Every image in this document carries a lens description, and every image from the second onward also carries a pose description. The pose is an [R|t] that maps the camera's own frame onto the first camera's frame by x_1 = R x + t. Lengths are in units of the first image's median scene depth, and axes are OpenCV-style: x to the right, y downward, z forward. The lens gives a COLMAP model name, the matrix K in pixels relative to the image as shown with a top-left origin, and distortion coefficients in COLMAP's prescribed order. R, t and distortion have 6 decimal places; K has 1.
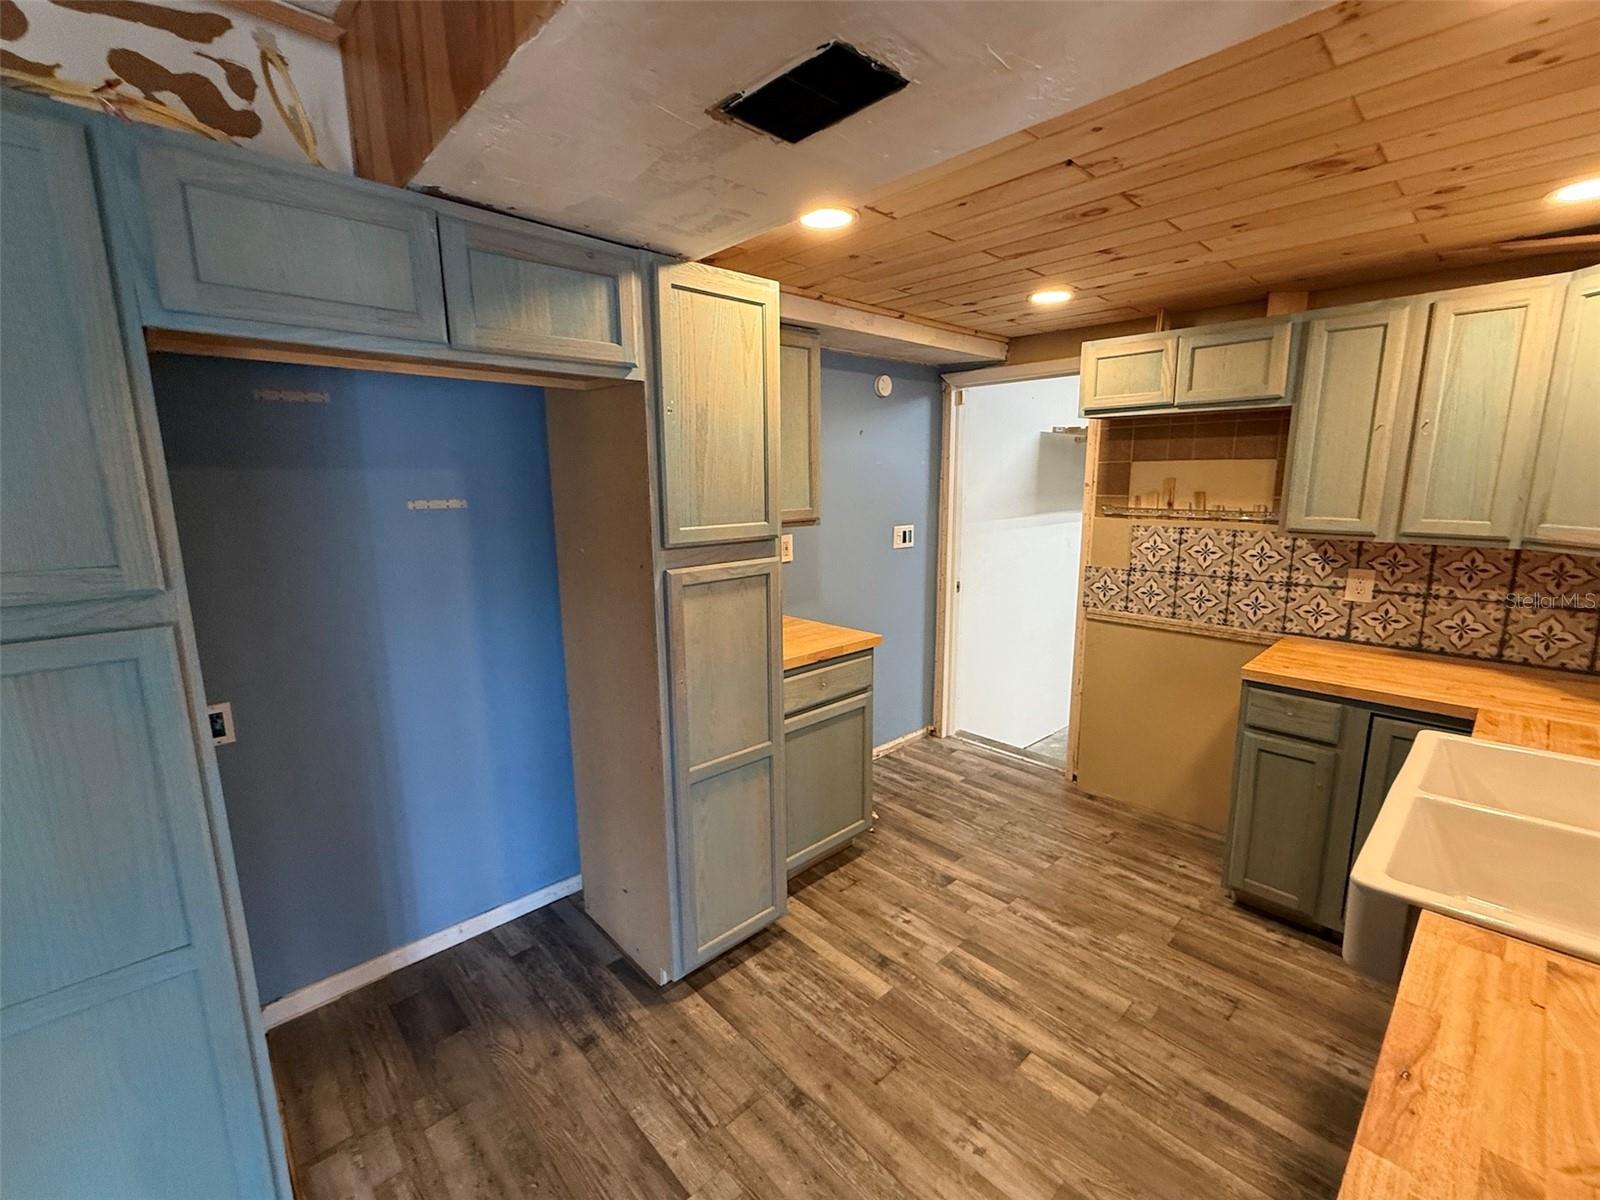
lens RADIAL K [[684.7, 0, 804.3], [0, 684.7, 598.2], [0, 0, 1]] dist [-0.000560, 0.000310]
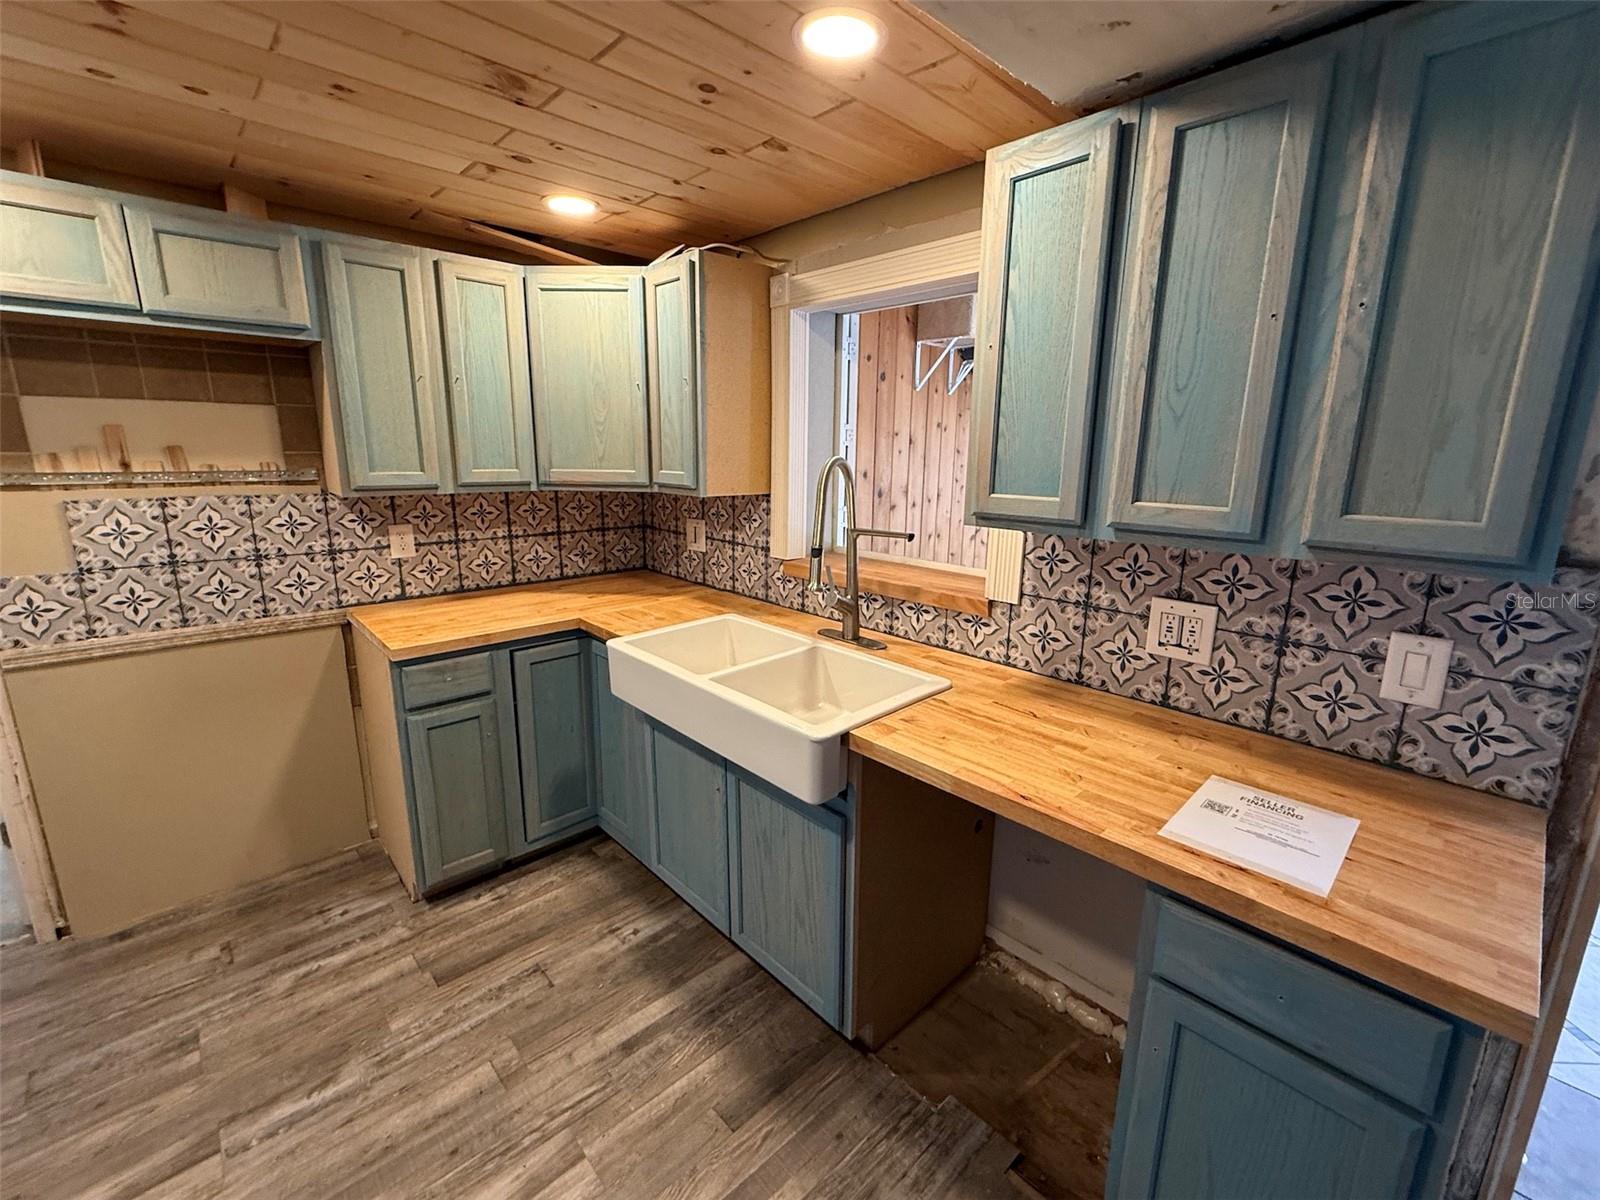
lens RADIAL K [[684.7, 0, 805.6], [0, 684.7, 598.6], [0, 0, 1]] dist [-0.000560, 0.000310]
pose [[0.005333, -0.211699, 0.977320, -0.215614], [0.164911, 0.964139, 0.207944, -0.061512], [-0.986294, 0.160062, 0.040053, 0.508465]]
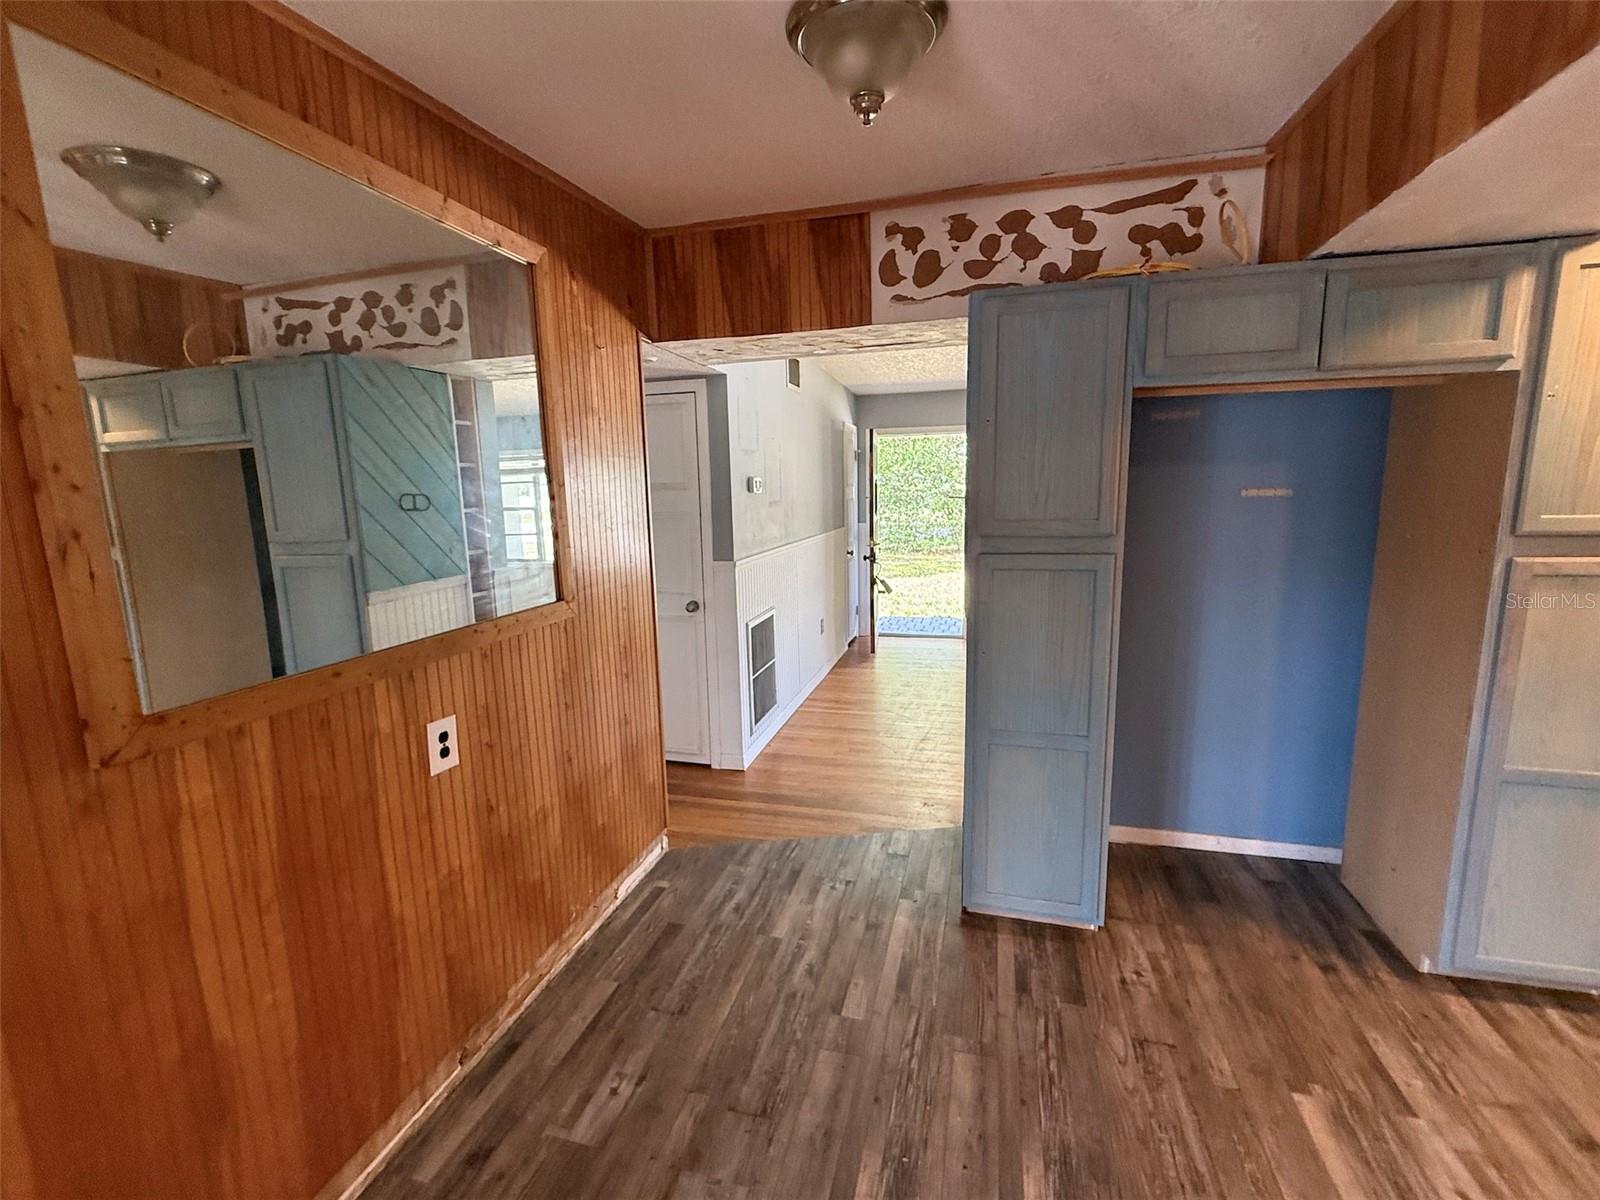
lens RADIAL K [[684.7, 0, 804.3], [0, 684.7, 599.4], [0, 0, 1]] dist [-0.000560, 0.000310]
pose [[0.519708, 0.135524, -0.843526, 0.101083], [-0.133540, 0.988088, 0.076474, 0.073245], [0.843843, 0.072900, 0.531615, -0.358998]]
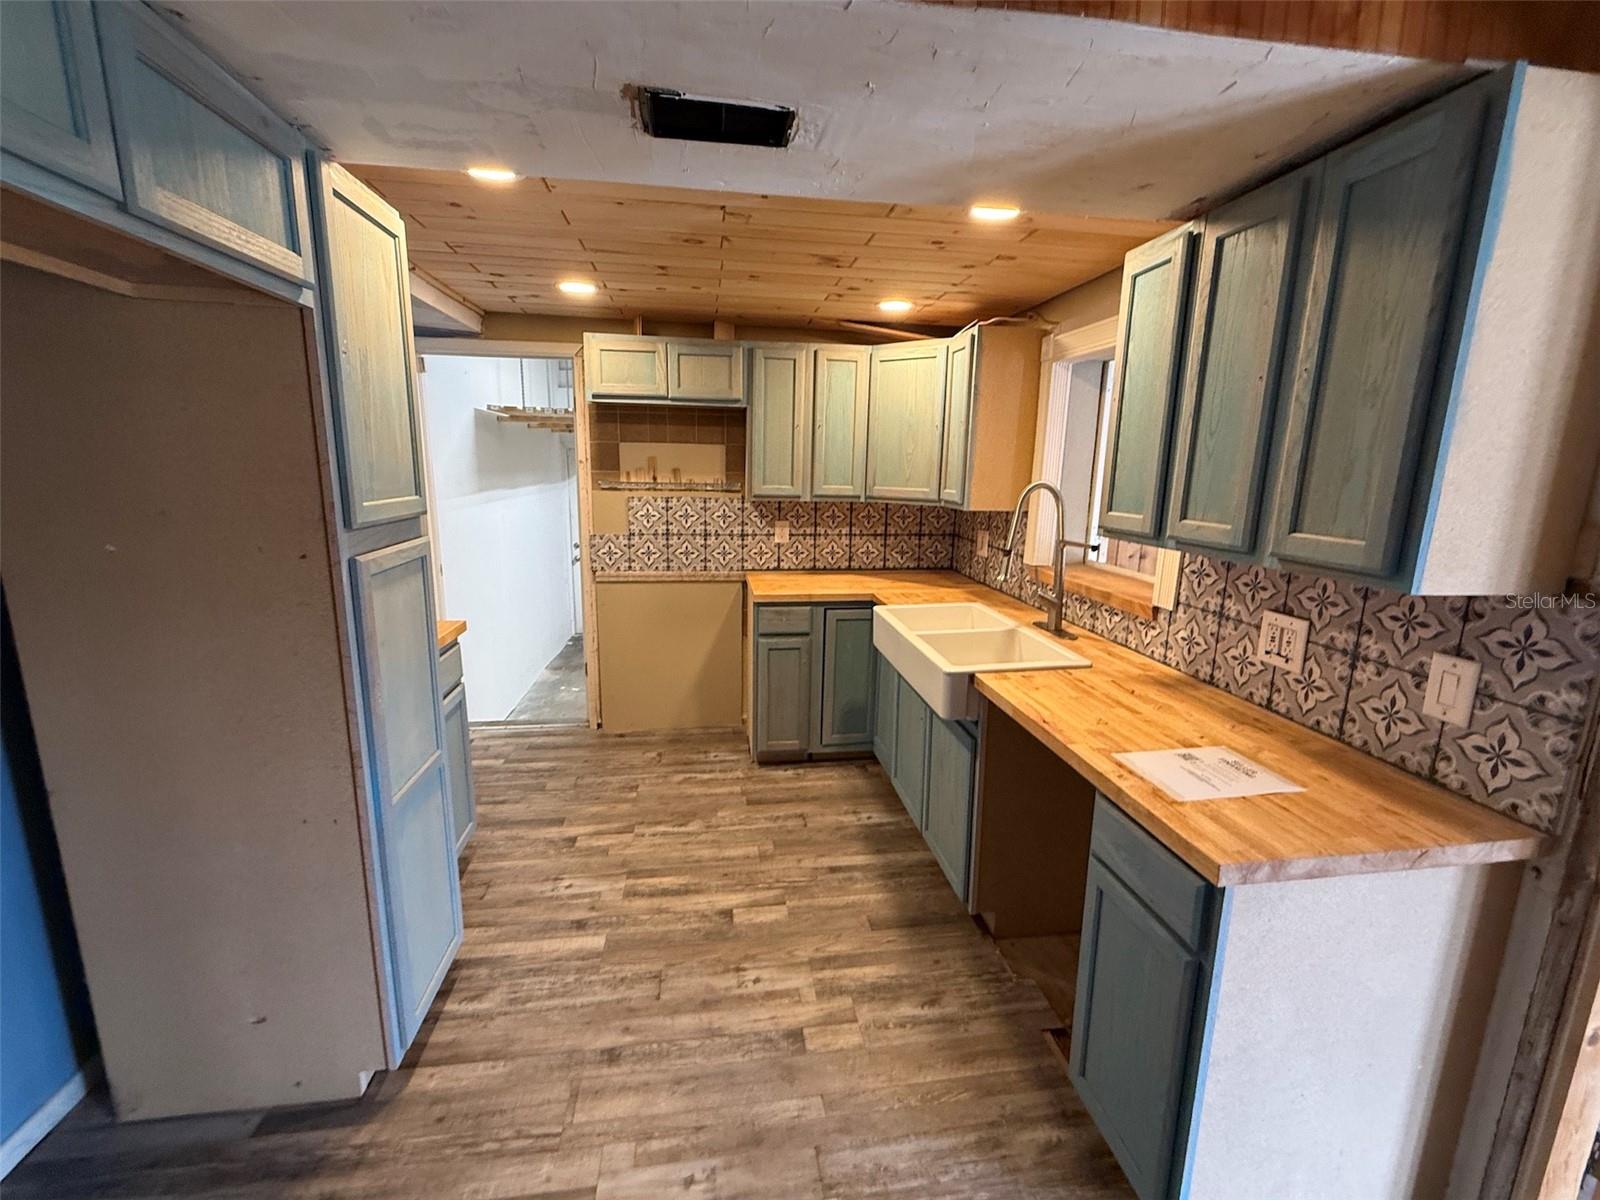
lens RADIAL K [[684.7, 0, 804.7], [0, 684.7, 597.3], [0, 0, 1]] dist [-0.000560, 0.000310]
pose [[0.574705, -0.141736, 0.805993, -0.494869], [0.122591, 0.988685, 0.086451, -0.000279], [-0.809126, 0.049123, 0.585578, 0.113576]]
